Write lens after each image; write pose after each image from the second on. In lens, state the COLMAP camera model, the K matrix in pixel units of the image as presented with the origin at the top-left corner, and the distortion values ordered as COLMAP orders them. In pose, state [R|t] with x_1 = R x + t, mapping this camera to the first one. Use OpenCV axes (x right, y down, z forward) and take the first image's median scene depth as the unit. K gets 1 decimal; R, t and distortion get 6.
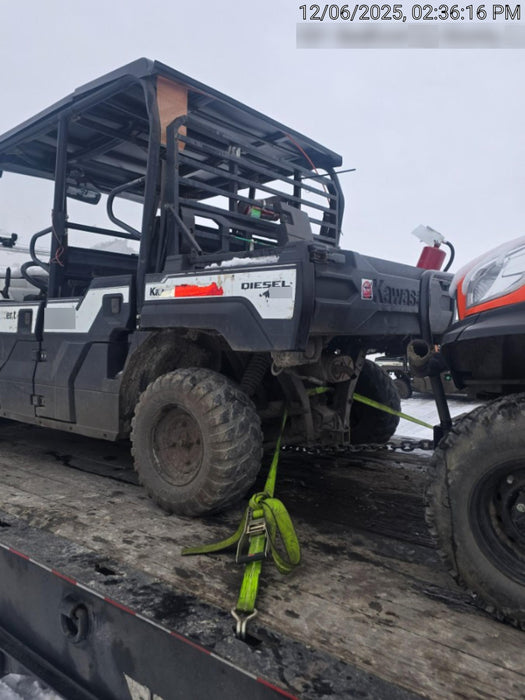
lens RADIAL K [[528.3, 0, 257.0], [0, 528.3, 350.6], [0, 0, 1]] dist [0.057758, -0.057785]
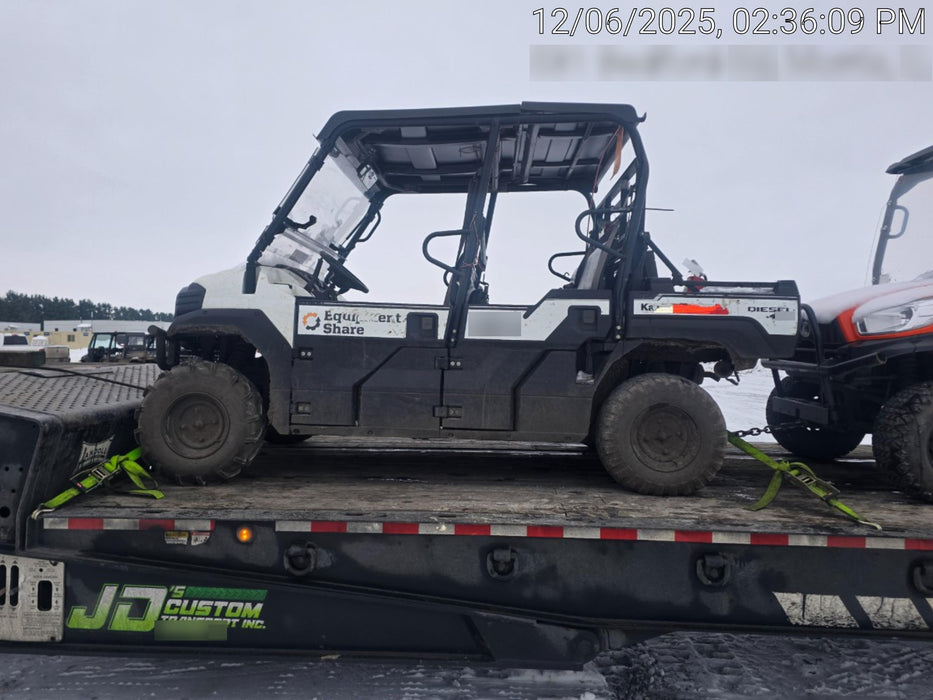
lens RADIAL K [[704.2, 0, 463.0], [0, 704.2, 346.9], [0, 0, 1]] dist [0.057758, -0.057785]
pose [[0.812133, 0.017412, 0.583212, -1.337544], [0.001554, 0.999487, -0.032004, 0.023425], [-0.583470, 0.026898, 0.811689, -0.020667]]
